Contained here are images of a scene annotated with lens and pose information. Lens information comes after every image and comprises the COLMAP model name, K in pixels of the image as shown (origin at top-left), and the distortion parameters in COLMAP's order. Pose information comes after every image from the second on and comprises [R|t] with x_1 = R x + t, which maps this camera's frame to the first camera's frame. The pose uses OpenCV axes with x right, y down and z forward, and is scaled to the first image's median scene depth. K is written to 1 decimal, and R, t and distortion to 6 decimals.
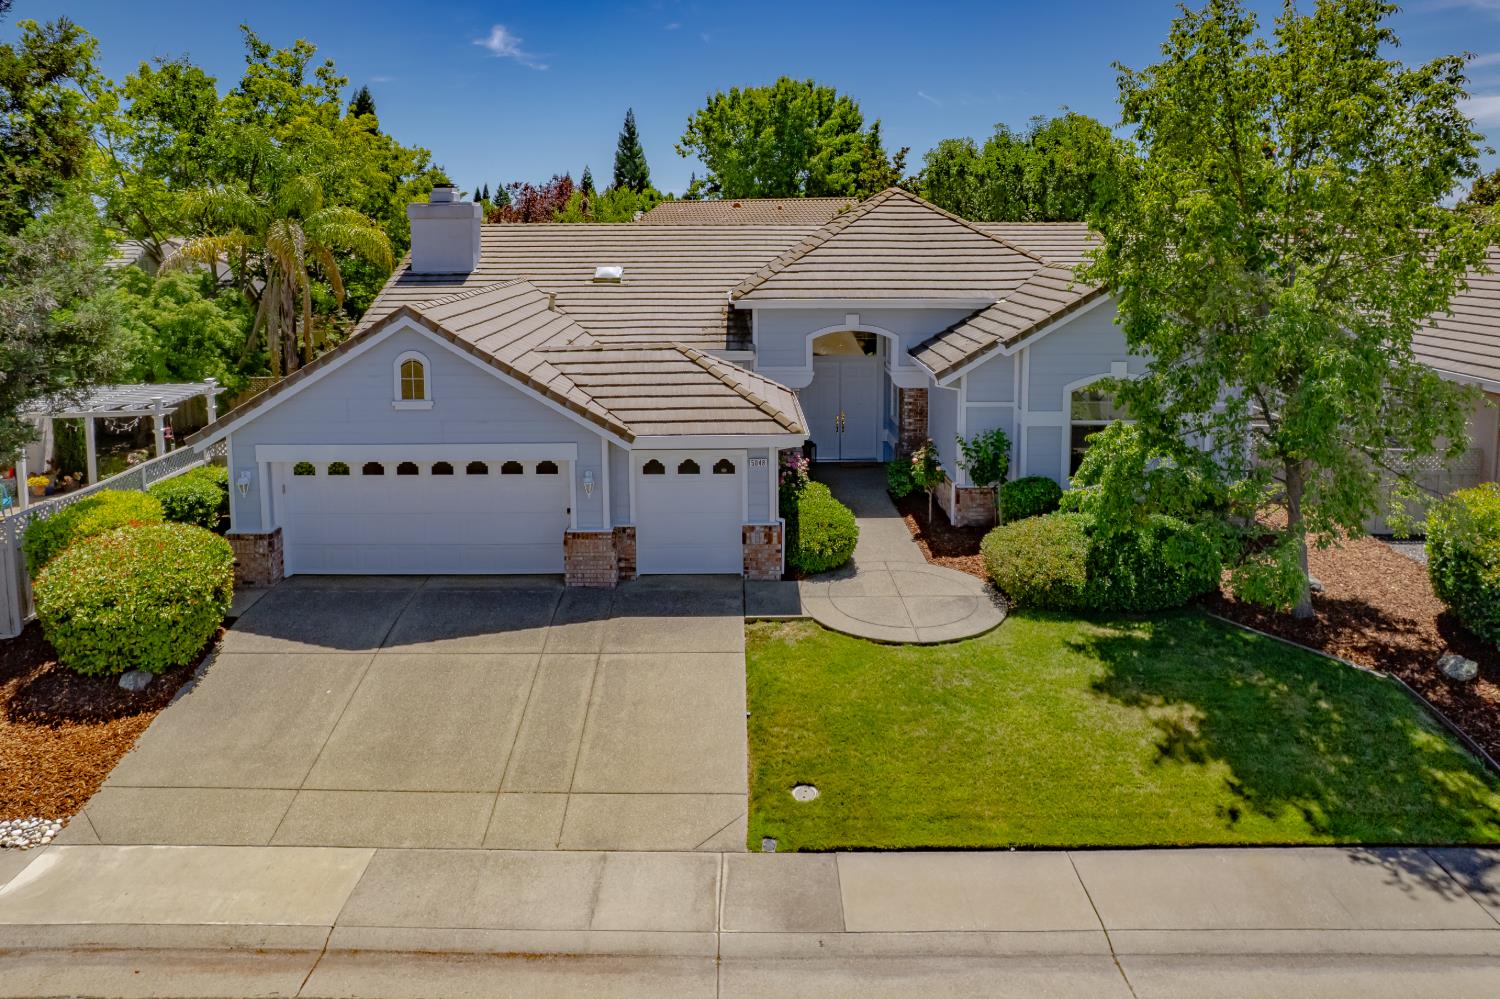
lens RADIAL K [[963.8, 0, 737.1], [0, 963.8, 341.0], [0, 0, 1]] dist [-0.046884, 0.023354]
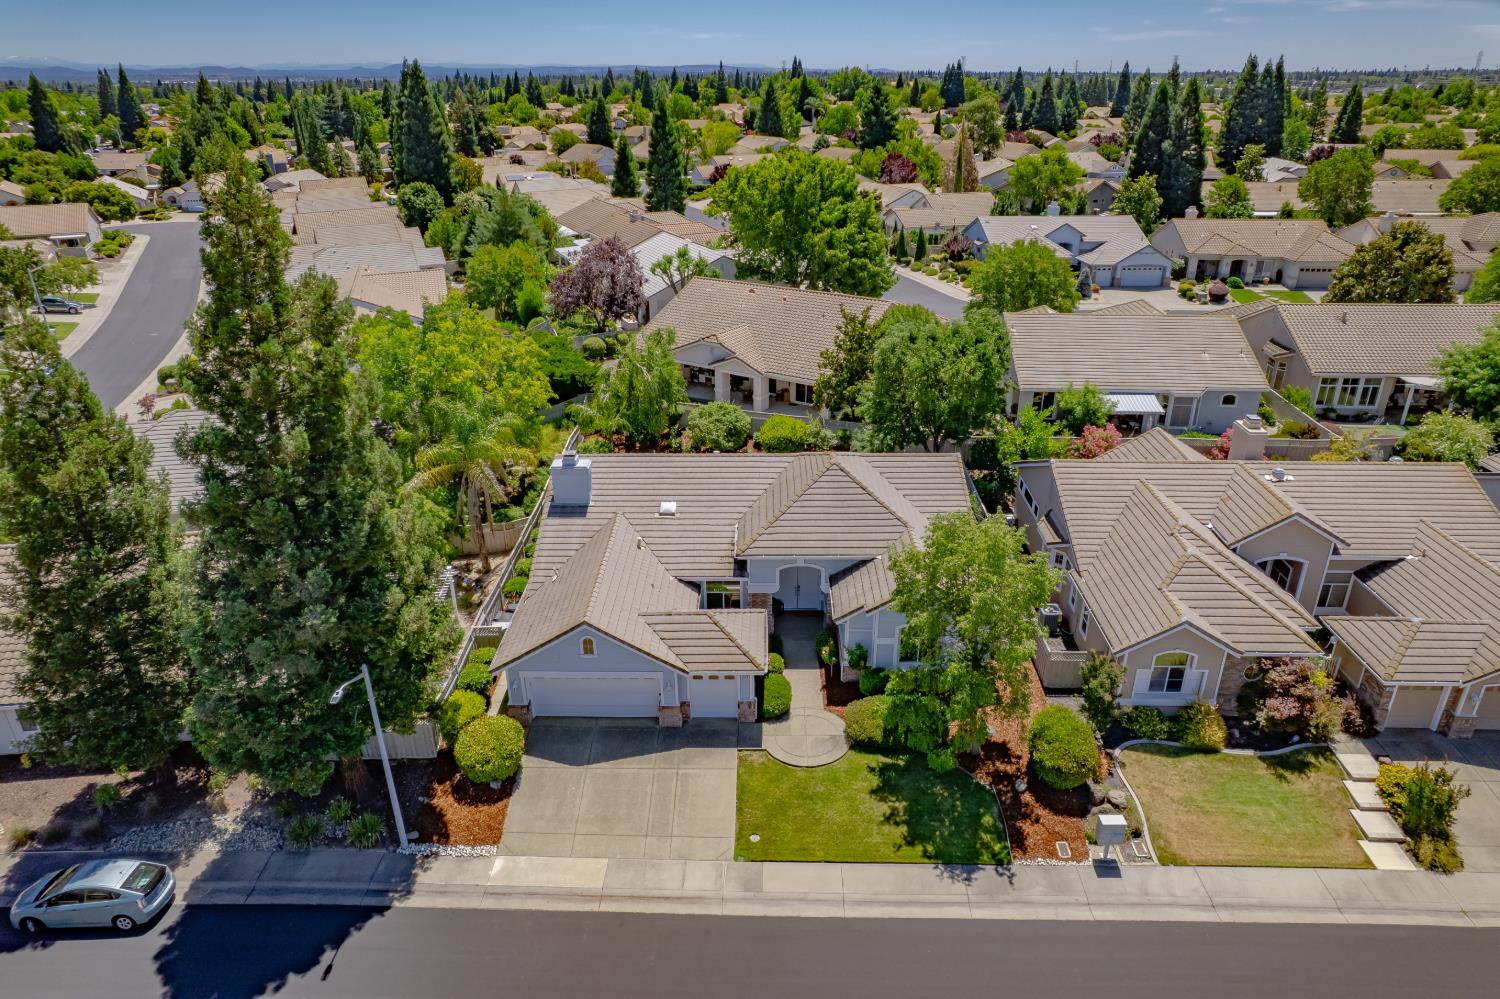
lens RADIAL K [[897.0, 0, 750.0], [0, 897.0, 499.5], [0, 0, 1]] dist [-0.058833, 0.052595]
pose [[0.999856, 0.007223, -0.015369, 0.071930], [-0.001950, 0.947870, 0.318651, -1.052790], [0.016869, -0.318575, 0.947747, -0.943294]]
